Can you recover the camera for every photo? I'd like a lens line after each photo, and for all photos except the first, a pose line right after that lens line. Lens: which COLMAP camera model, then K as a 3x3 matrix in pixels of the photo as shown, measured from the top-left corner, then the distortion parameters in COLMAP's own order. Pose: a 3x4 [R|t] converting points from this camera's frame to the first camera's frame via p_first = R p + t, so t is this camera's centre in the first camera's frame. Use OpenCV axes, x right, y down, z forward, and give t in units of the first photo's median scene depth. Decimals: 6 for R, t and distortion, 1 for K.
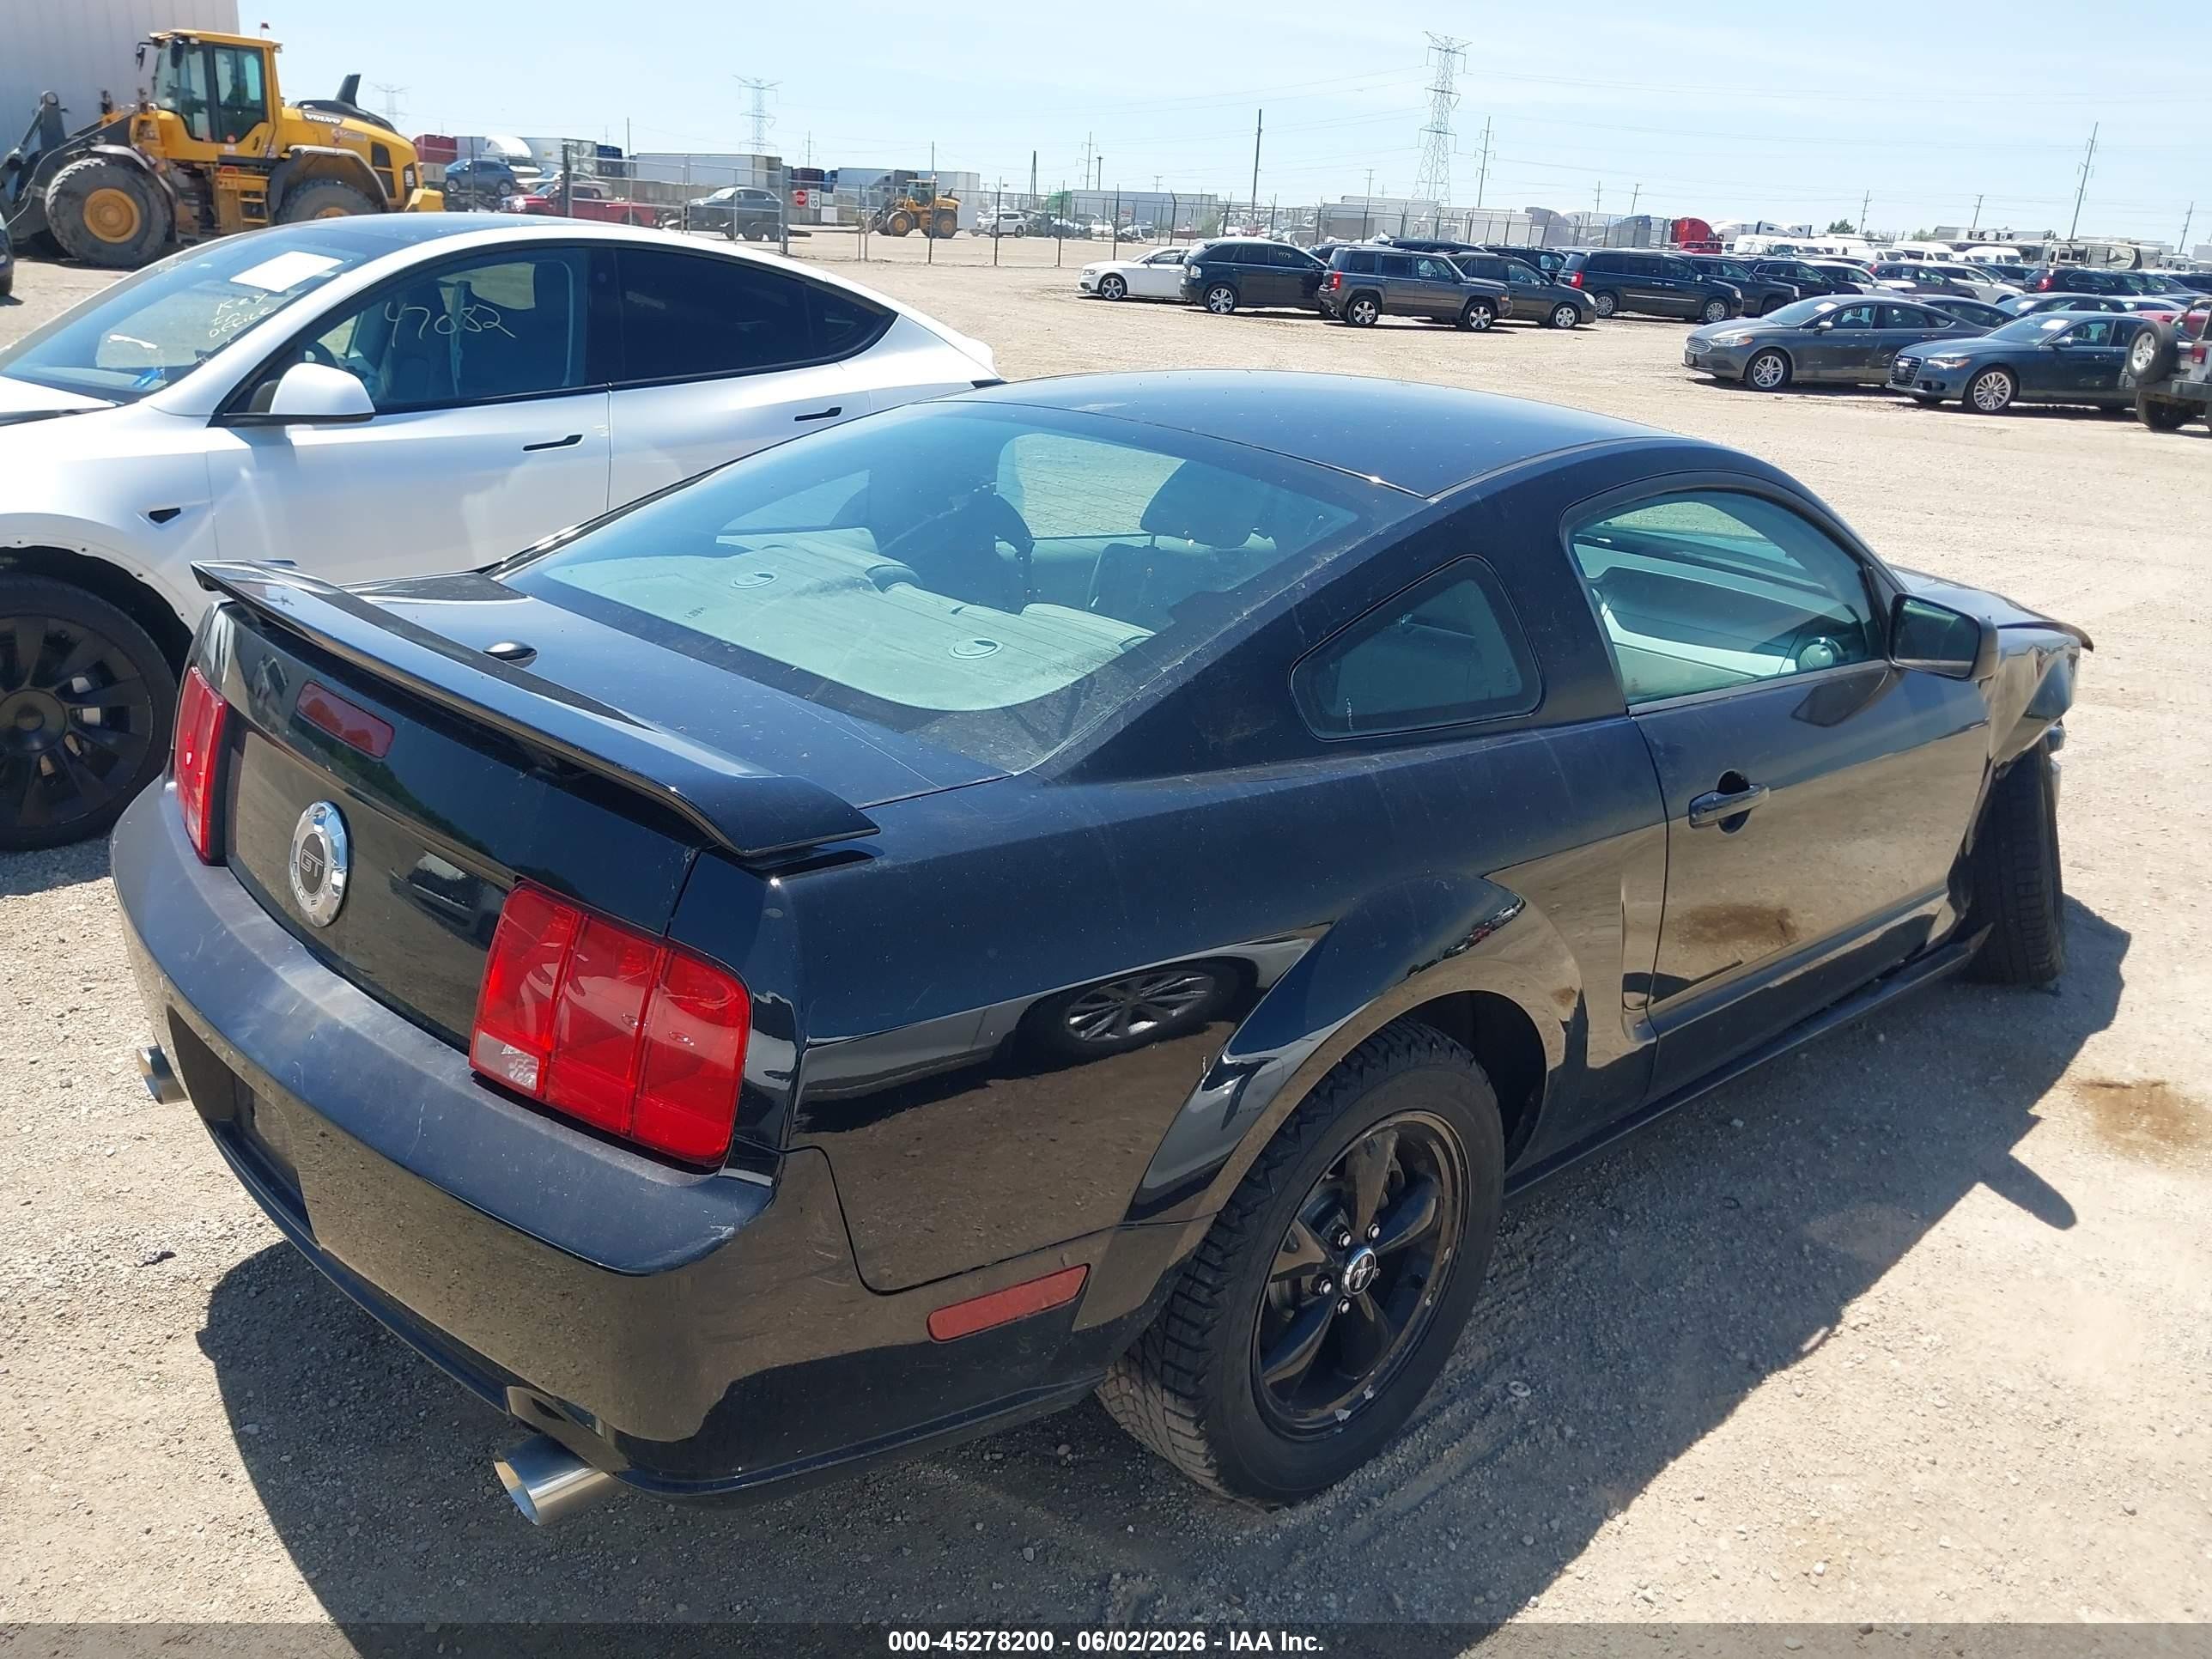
lens RADIAL K [[1783.1, 0, 1106.0], [0, 1783.1, 829.5], [0, 0, 1]] dist [0.007038, -0.005668]
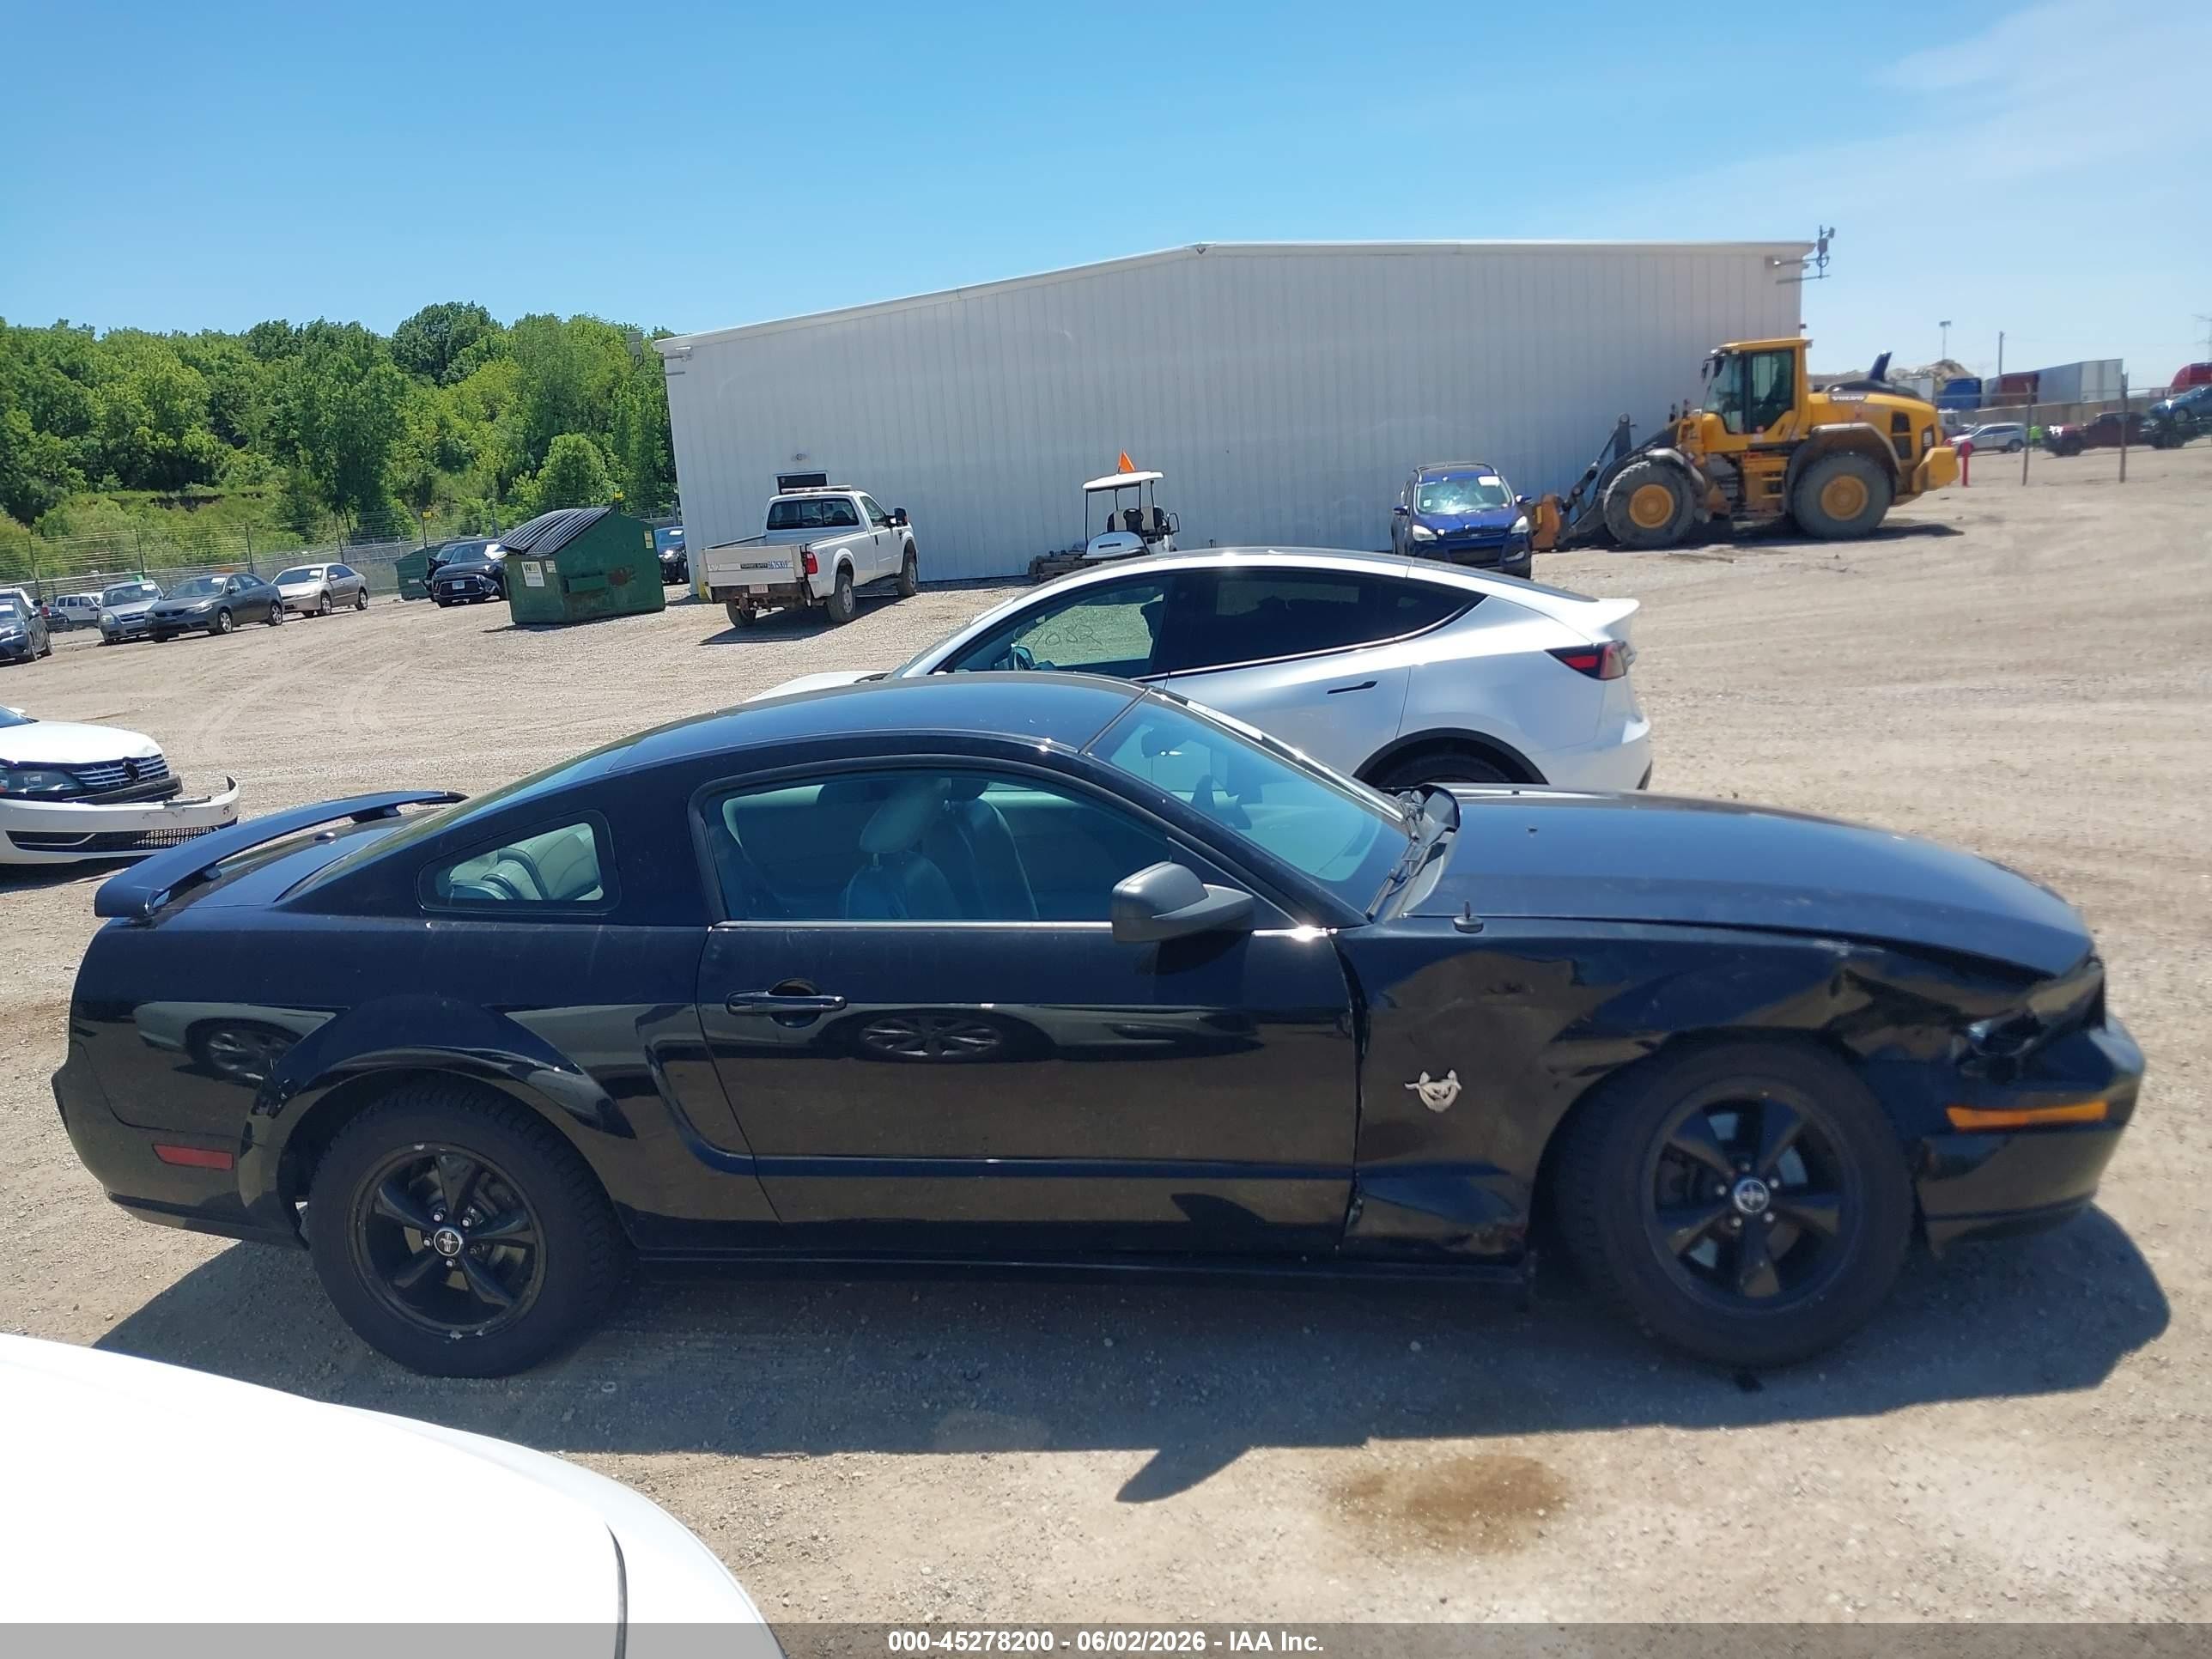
lens RADIAL K [[1767.9, 0, 1106.0], [0, 1767.9, 829.5], [0, 0, 1]] dist [0.001647, -0.034704]
pose [[0.584352, 0.048597, -0.810044, 0.192273], [-0.152882, 0.986923, -0.051079, -0.014311], [0.796969, 0.153689, 0.584140, 0.051771]]
